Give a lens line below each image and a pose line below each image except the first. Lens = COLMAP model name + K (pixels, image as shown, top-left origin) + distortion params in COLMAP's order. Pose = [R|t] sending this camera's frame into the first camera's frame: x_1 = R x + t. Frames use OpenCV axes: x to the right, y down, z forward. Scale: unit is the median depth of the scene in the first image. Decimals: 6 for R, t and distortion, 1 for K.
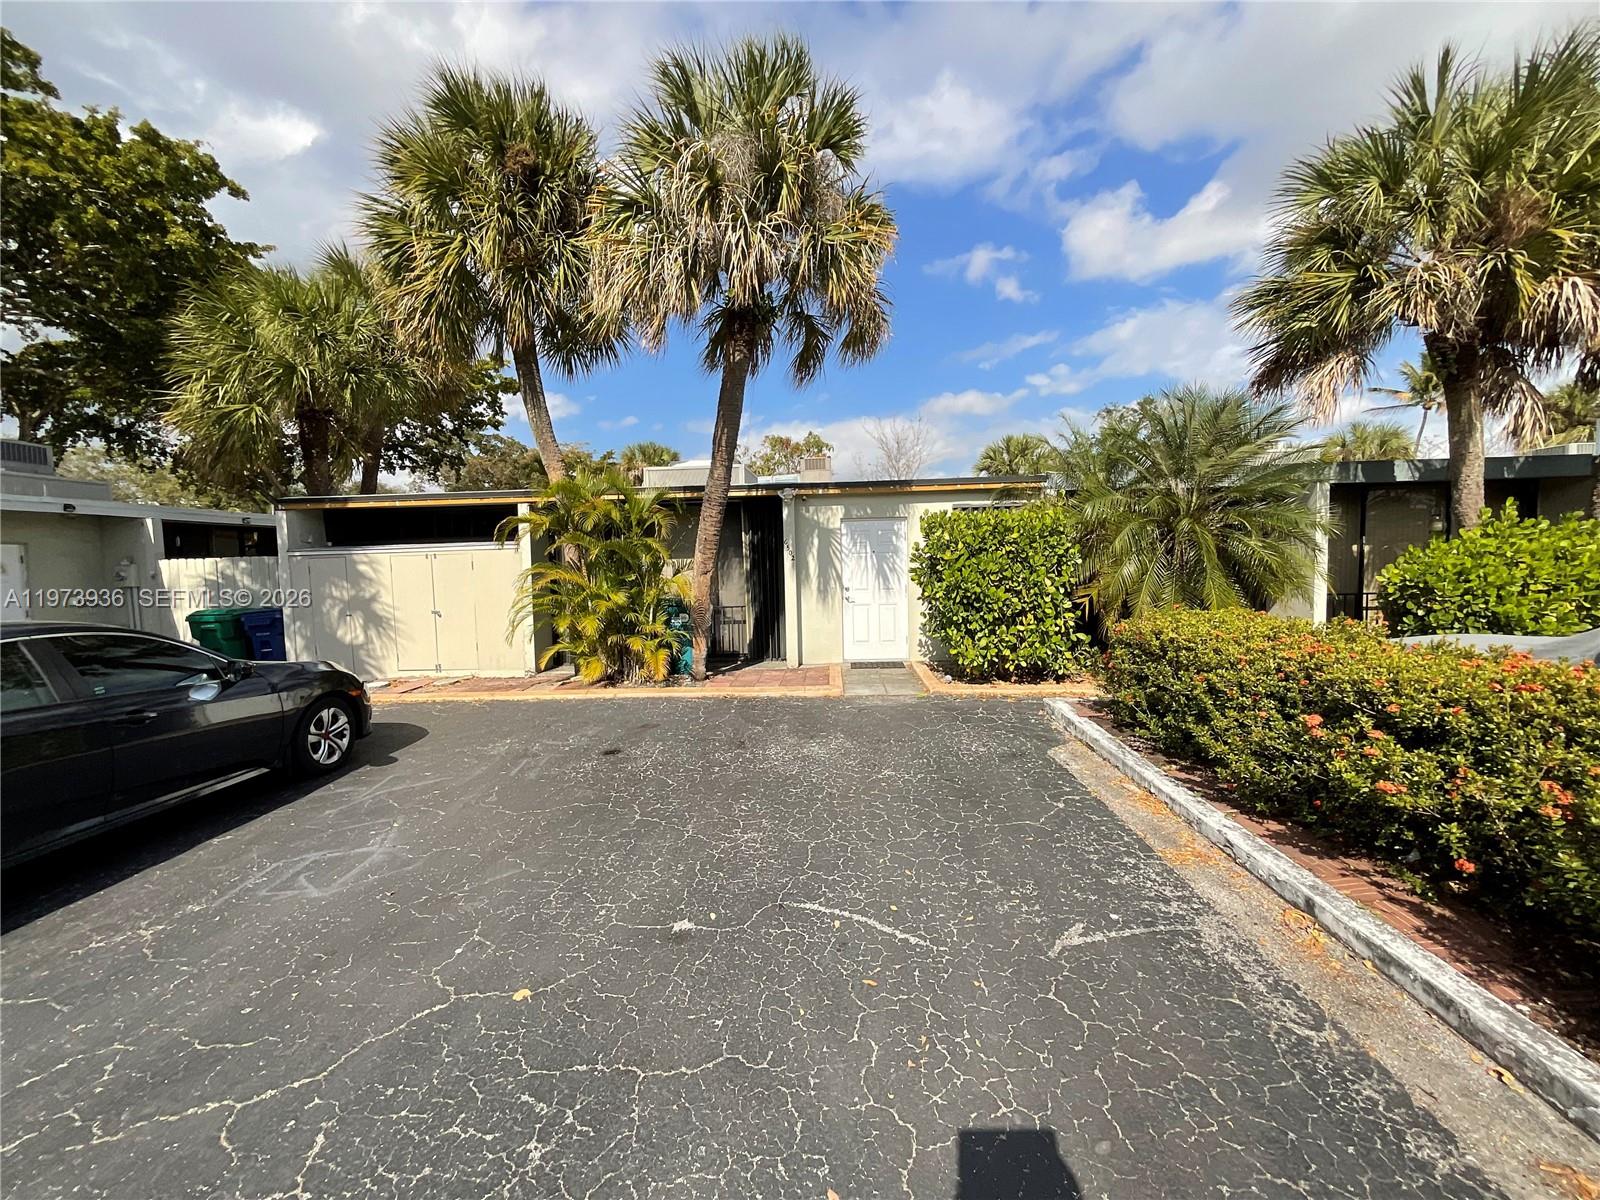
lens RADIAL K [[675.7, 0, 806.7], [0, 675.7, 572.0], [0, 0, 1]] dist [0.041205, 0.000001]
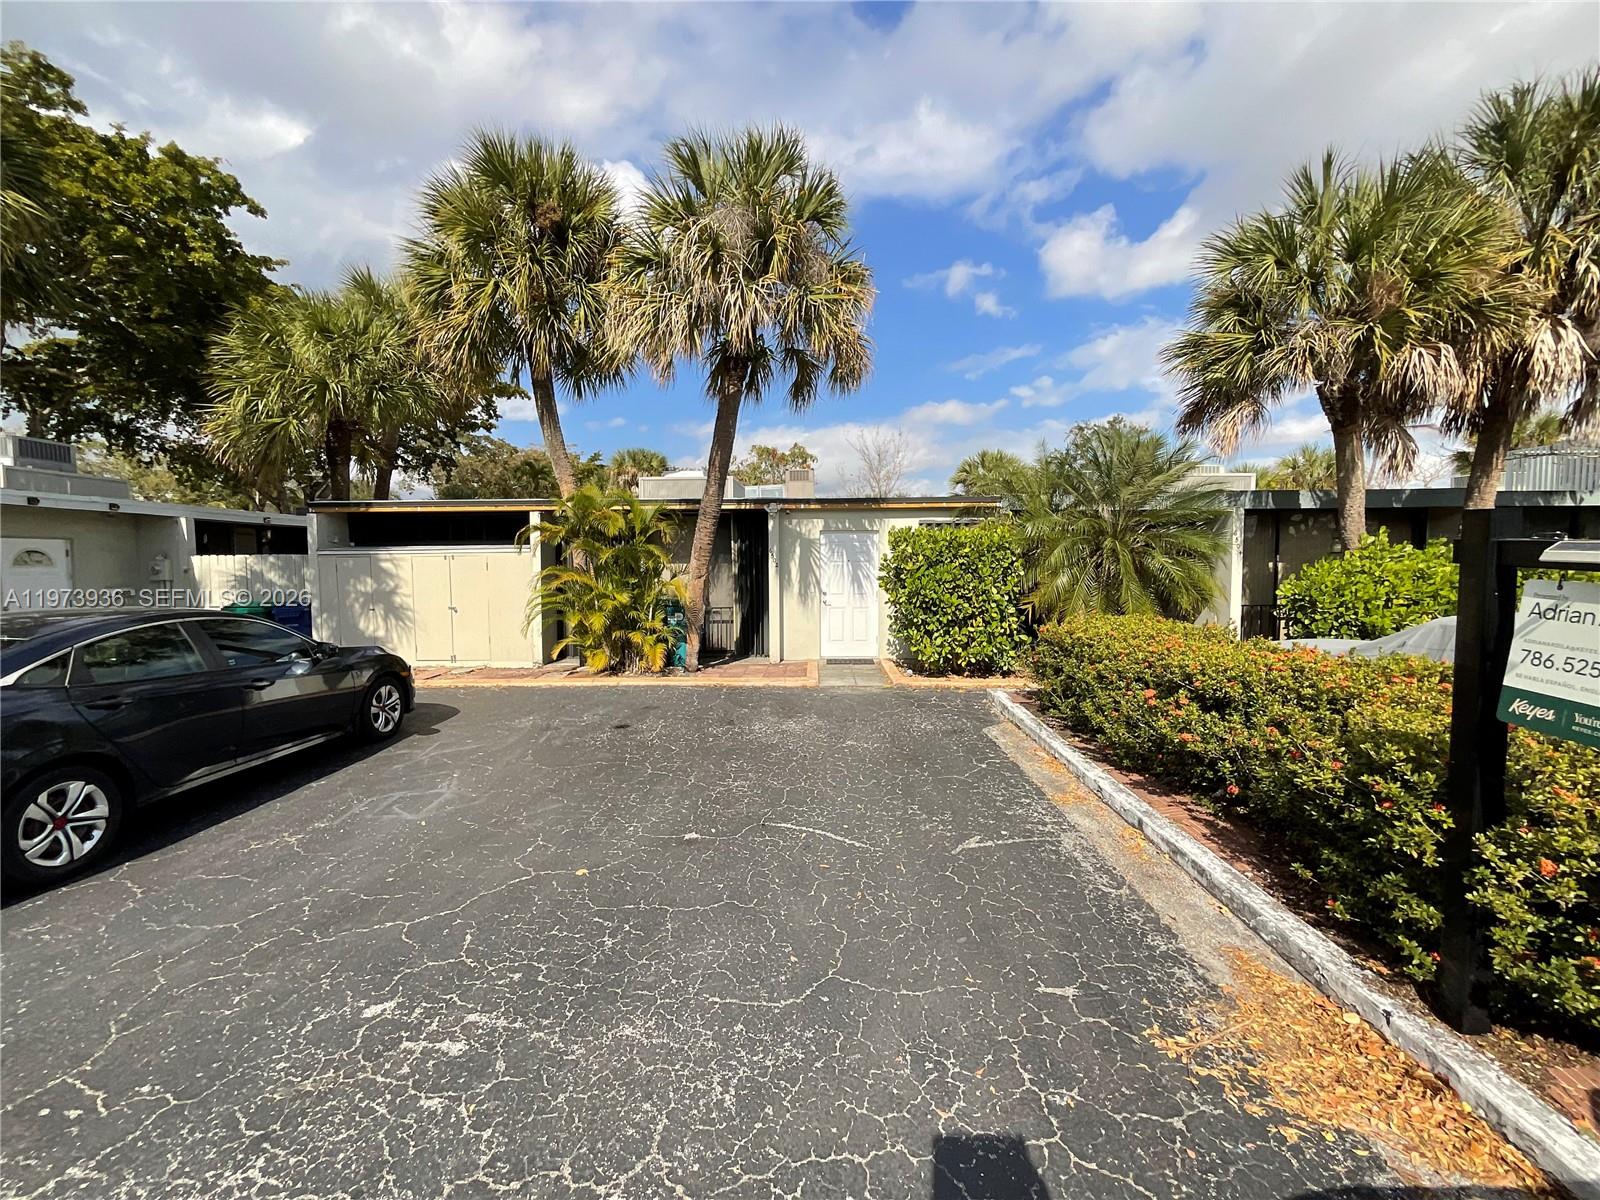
lens RADIAL K [[675.7, 0, 806.7], [0, 675.7, 572.0], [0, 0, 1]] dist [0.041205, 0.000001]
pose [[0.999551, 0.018042, 0.023903, 0.003050], [-0.017891, 0.999819, -0.006517, -0.003142], [-0.024016, 0.006086, 0.999693, -0.147193]]
